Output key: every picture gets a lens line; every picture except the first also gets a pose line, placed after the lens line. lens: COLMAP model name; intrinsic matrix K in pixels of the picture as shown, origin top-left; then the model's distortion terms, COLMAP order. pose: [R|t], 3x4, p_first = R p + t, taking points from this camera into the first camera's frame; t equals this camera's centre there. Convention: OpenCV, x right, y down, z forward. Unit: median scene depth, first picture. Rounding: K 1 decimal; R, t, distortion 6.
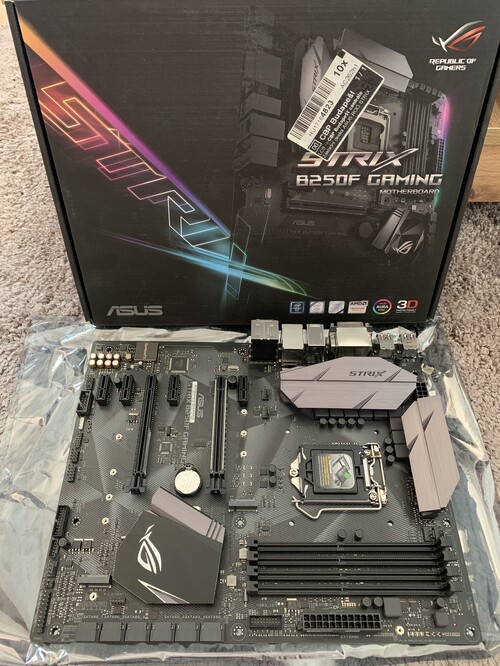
lens RADIAL K [[505.7, 0, 250.0], [0, 505.7, 333.0], [0, 0, 1]] dist [0.070654, -0.116054]
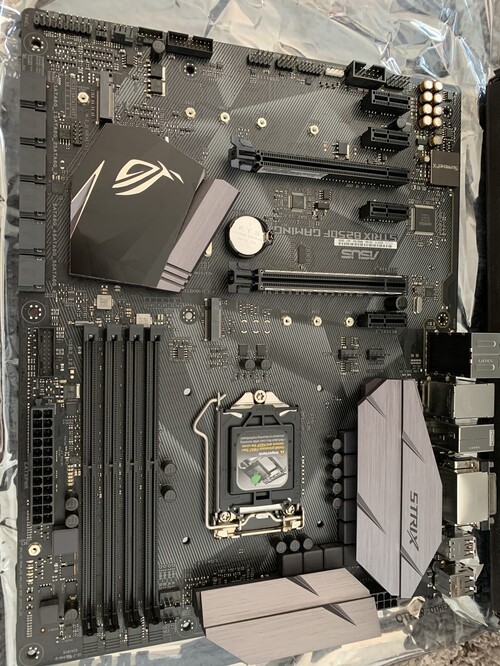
lens RADIAL K [[505.7, 0, 250.0], [0, 505.7, 333.0], [0, 0, 1]] dist [0.070654, -0.116054]
pose [[-0.002133, 0.999987, -0.004650, 0.006338], [-0.952303, -0.000612, 0.305155, 0.084328], [0.305148, 0.005079, 0.952291, 0.360949]]
